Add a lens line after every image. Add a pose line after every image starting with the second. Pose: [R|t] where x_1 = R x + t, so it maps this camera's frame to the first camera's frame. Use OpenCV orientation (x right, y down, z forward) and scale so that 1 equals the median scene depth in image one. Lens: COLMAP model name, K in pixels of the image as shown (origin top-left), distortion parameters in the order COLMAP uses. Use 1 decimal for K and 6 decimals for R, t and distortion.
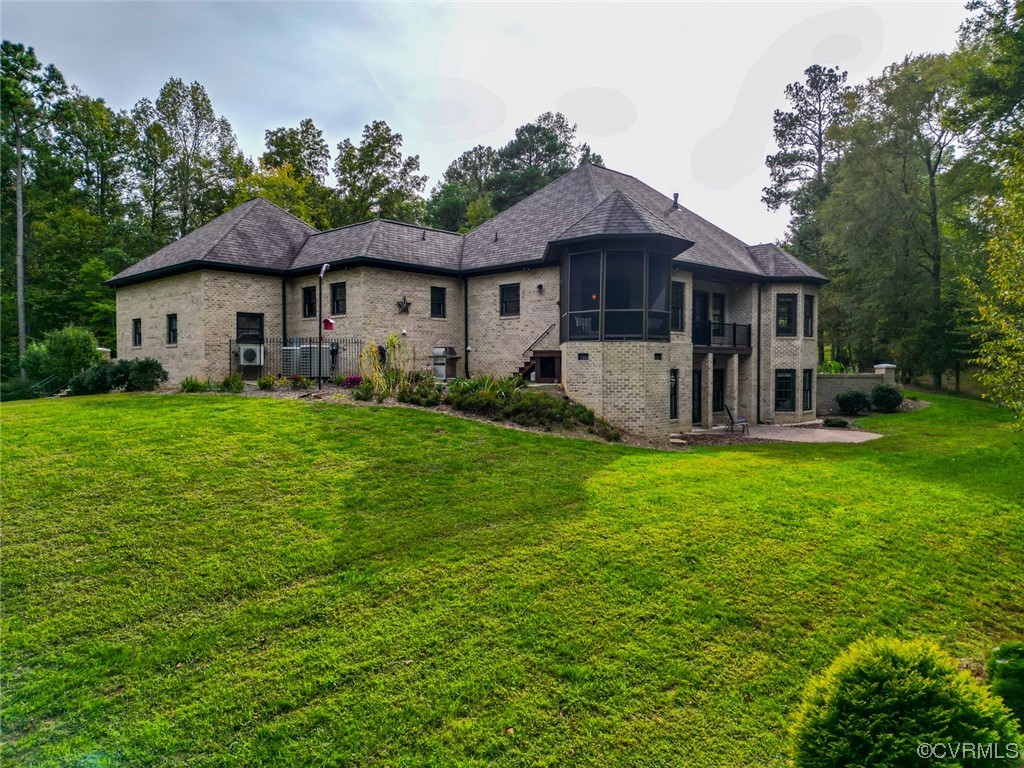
lens RADIAL K [[716.3, 0, 516.6], [0, 716.3, 380.5], [0, 0, 1]] dist [0.080751, -0.093167]
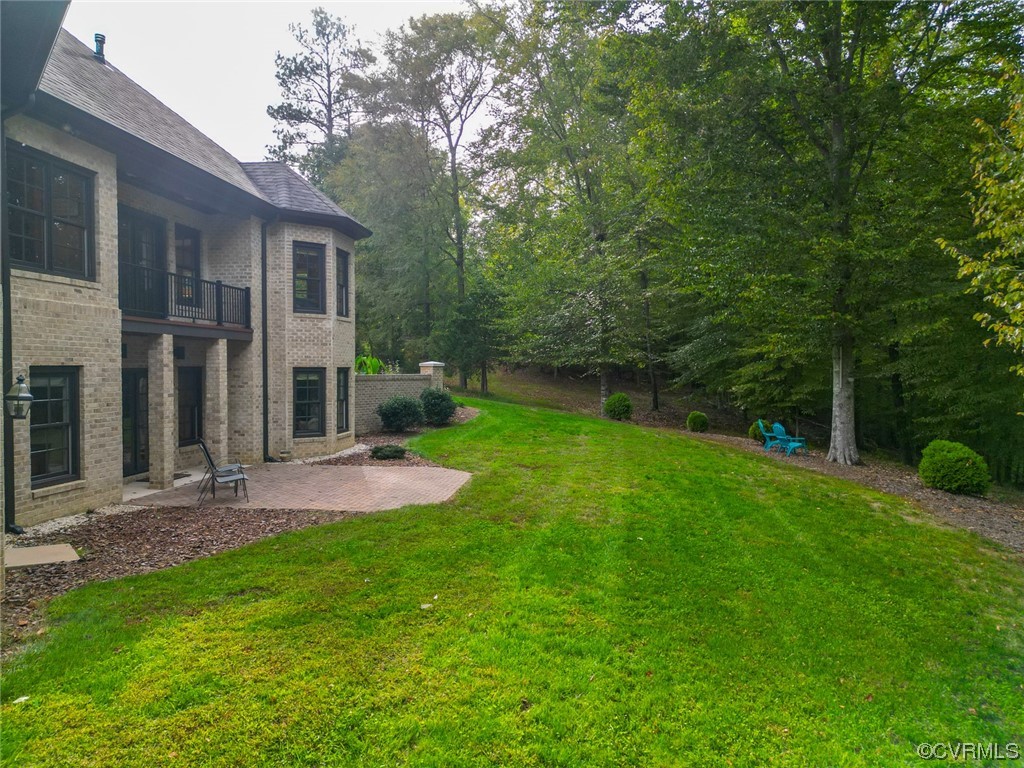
lens RADIAL K [[716.3, 0, 516.6], [0, 716.3, 380.5], [0, 0, 1]] dist [0.080751, -0.093167]
pose [[0.789708, -0.012347, 0.613359, 0.138260], [0.013948, 0.999900, 0.002169, -0.003540], [-0.613324, 0.006842, 0.789802, 0.416332]]
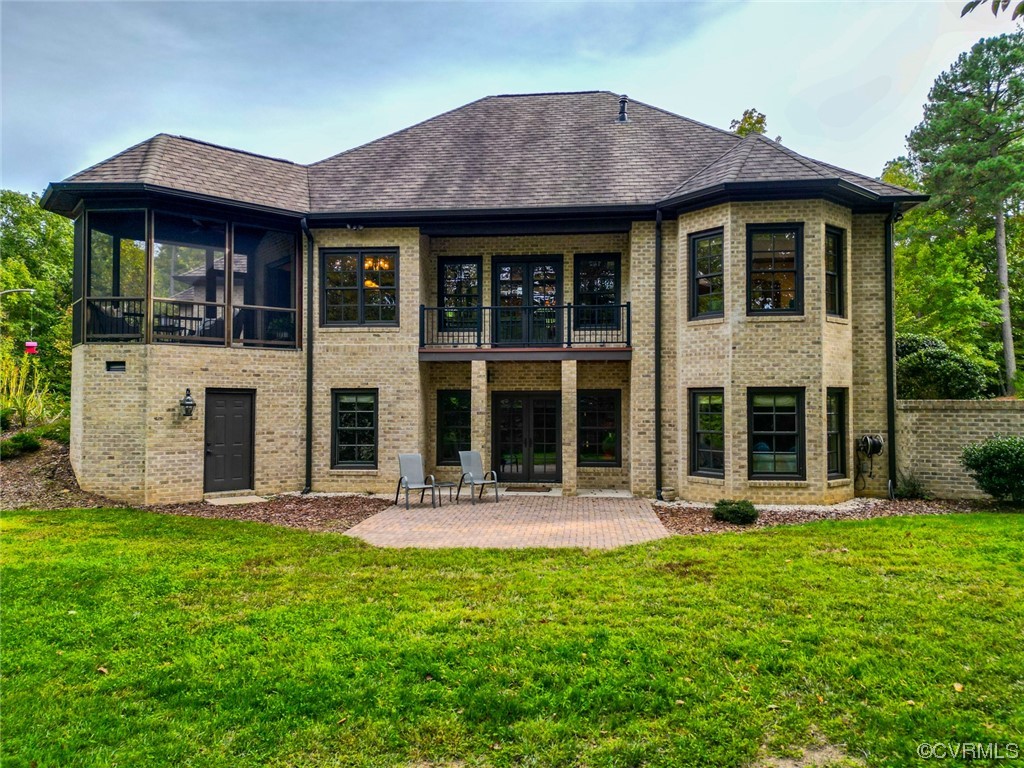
lens RADIAL K [[716.3, 0, 516.6], [0, 716.3, 380.5], [0, 0, 1]] dist [0.080751, -0.093167]
pose [[0.623468, -0.025485, -0.781433, 0.663342], [-0.015858, 0.998851, -0.045228, 0.003005], [0.781688, 0.040590, 0.622347, 0.606202]]
